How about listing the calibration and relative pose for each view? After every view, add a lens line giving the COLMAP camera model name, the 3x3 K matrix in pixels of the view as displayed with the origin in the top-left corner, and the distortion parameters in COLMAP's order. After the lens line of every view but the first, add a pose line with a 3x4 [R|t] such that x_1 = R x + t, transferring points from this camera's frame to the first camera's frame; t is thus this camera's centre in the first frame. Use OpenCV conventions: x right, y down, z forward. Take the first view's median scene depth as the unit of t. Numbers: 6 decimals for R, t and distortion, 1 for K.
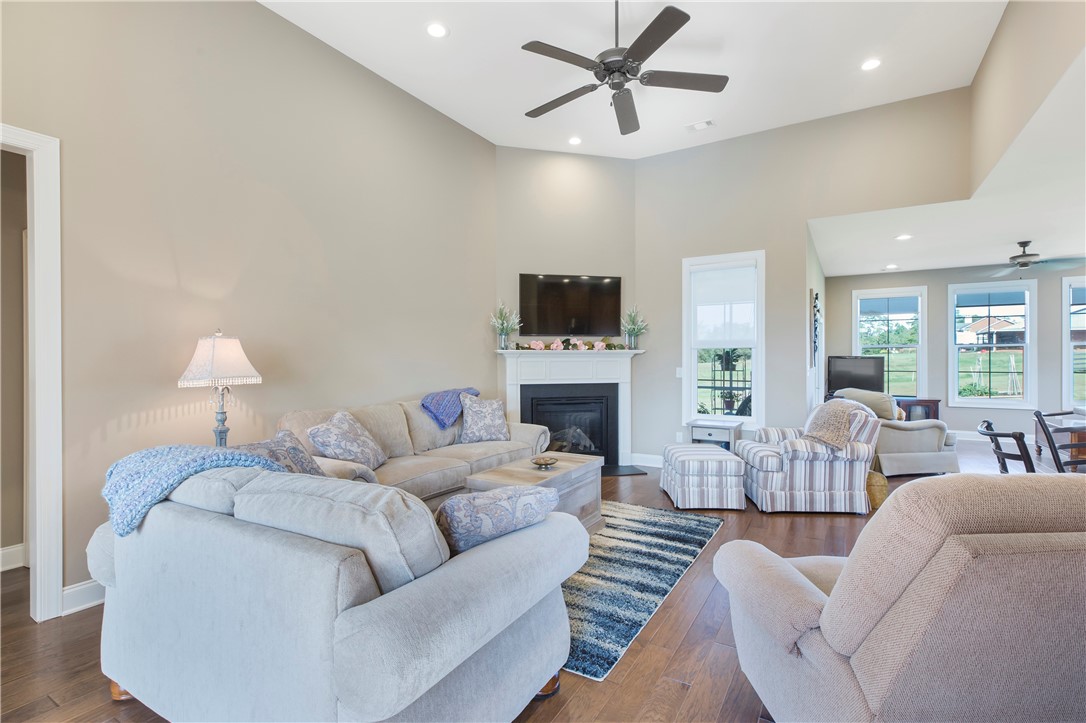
lens RADIAL K [[499.8, 0, 549.2], [0, 499.8, 359.3], [0, 0, 1]] dist [0.001529, 0.000585]
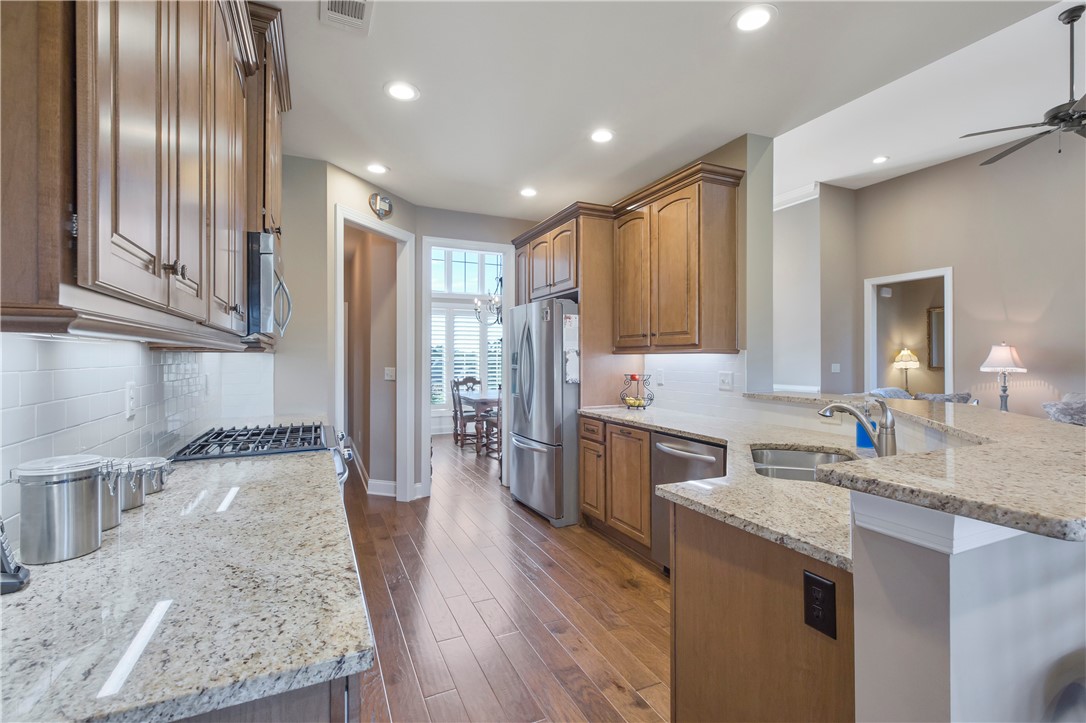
lens RADIAL K [[499.8, 0, 537.3], [0, 499.8, 361.1], [0, 0, 1]] dist [0.001529, 0.000585]
pose [[-0.578377, 0.005987, -0.815748, 0.957905], [-0.000487, 0.999970, 0.007684, -0.000093], [0.815769, 0.004841, -0.578357, 0.341297]]
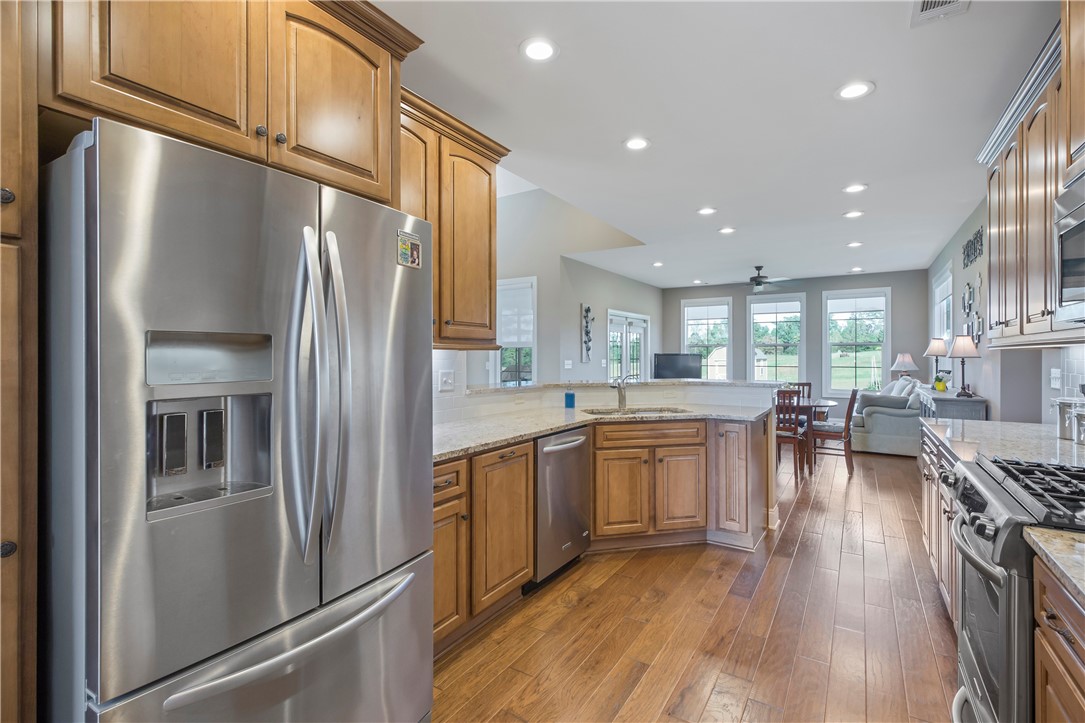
lens RADIAL K [[499.4, 0, 540.9], [0, 499.4, 356.1], [0, 0, 1]] dist [0.001529, 0.000585]
pose [[0.999719, -0.001175, -0.023668, 0.446674], [0.001144, 0.999998, -0.001308, 0.002557], [0.023670, 0.001280, 0.999719, -0.364149]]
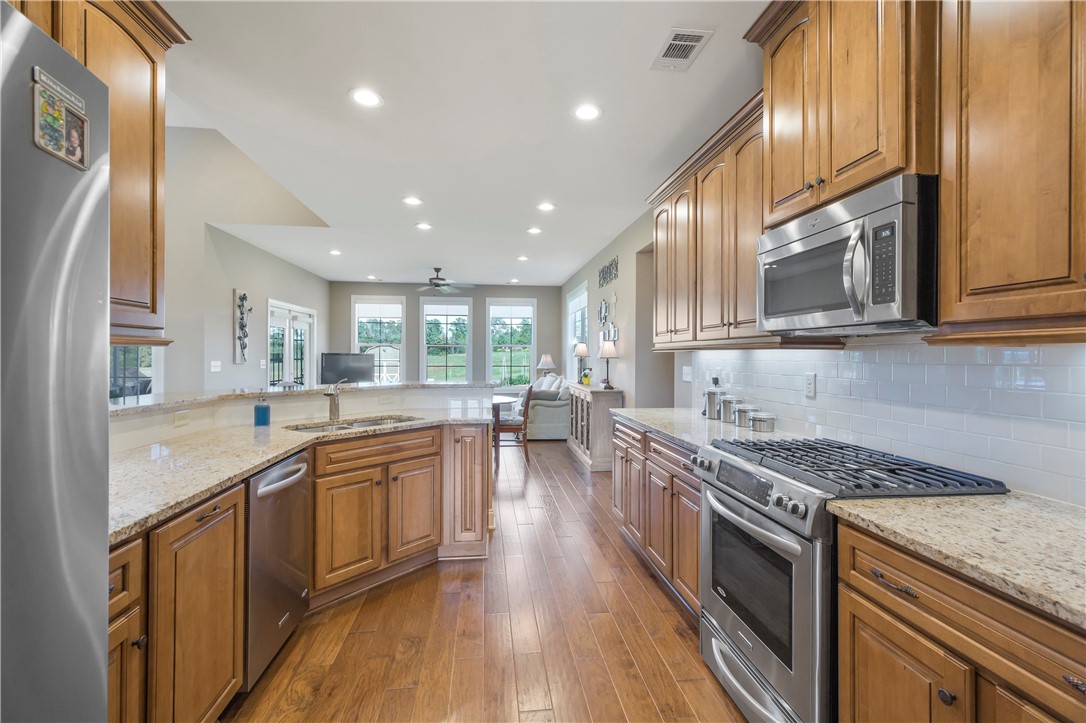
lens RADIAL K [[499.8, 0, 550.6], [0, 499.8, 356.0], [0, 0, 1]] dist [0.001529, 0.000585]
pose [[0.778597, 0.002030, 0.627521, 0.379465], [-0.001461, 0.999998, -0.001422, 0.002182], [-0.627522, 0.000190, 0.778599, -0.258256]]
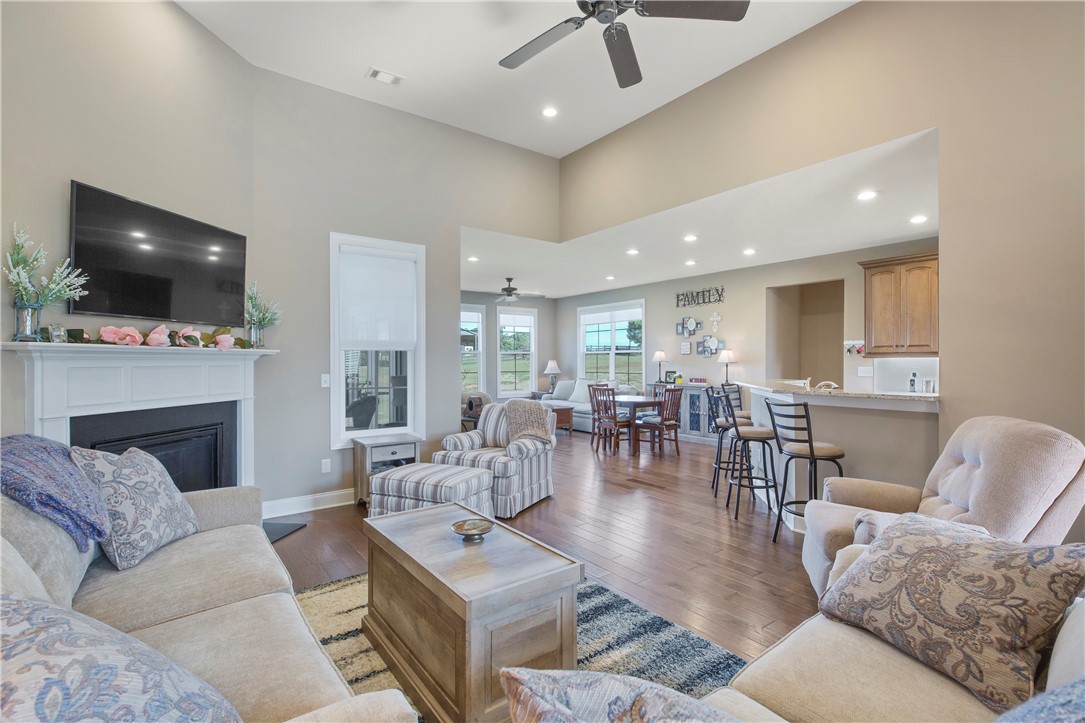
lens RADIAL K [[499.4, 0, 549.9], [0, 499.4, 363.1], [0, 0, 1]] dist [0.001529, 0.000585]
pose [[0.376400, -0.001672, 0.926456, -0.327152], [0.001965, 0.999998, 0.001006, 0.000100], [-0.926455, 0.001442, 0.376402, 0.407834]]
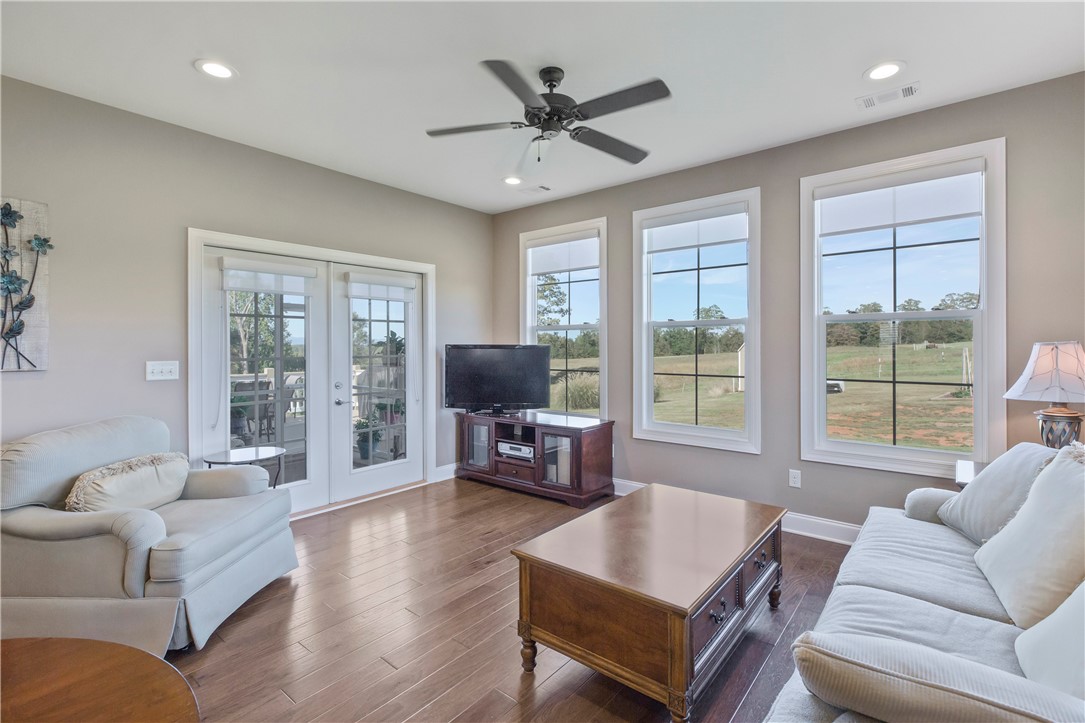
lens RADIAL K [[499.4, 0, 545.0], [0, 499.4, 345.4], [0, 0, 1]] dist [0.001529, 0.000585]
pose [[0.990211, -0.002735, -0.139555, 1.103149], [0.001892, 0.999979, -0.006169, -0.002207], [0.139569, 0.005845, 0.990195, 0.642117]]
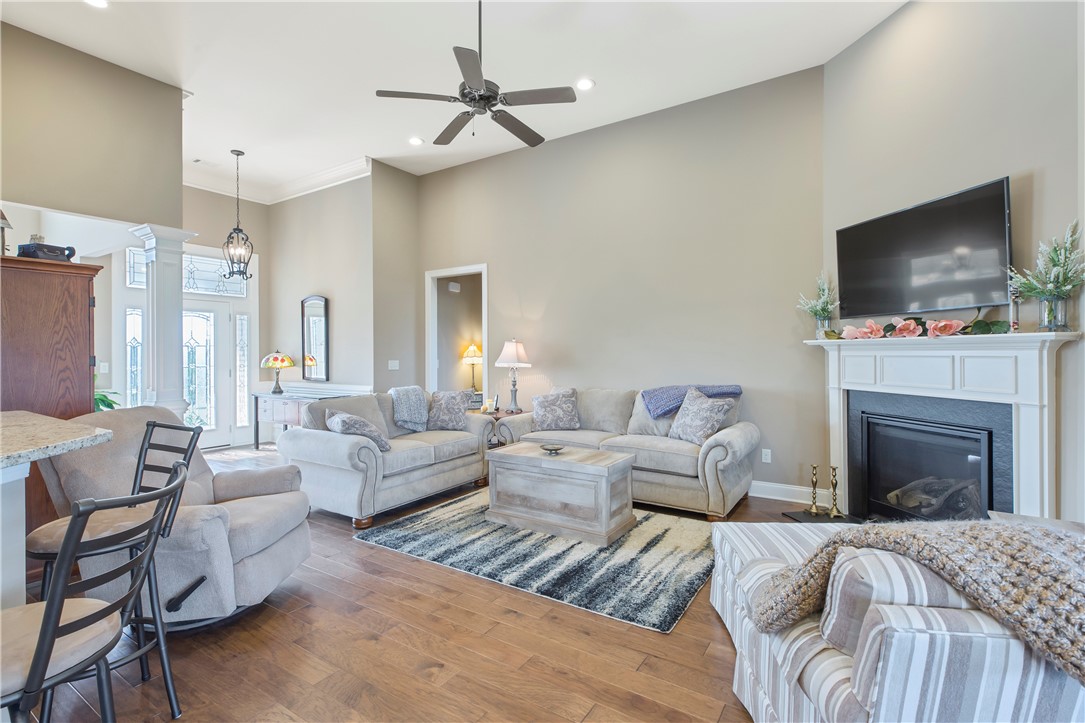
lens RADIAL K [[499.4, 0, 556.5], [0, 499.4, 354.5], [0, 0, 1]] dist [0.001529, 0.000585]
pose [[-0.020417, 0.004354, -0.999782, 0.650244], [0.001256, 0.999990, 0.004329, -0.001774], [0.999791, -0.001167, -0.020422, 0.620115]]
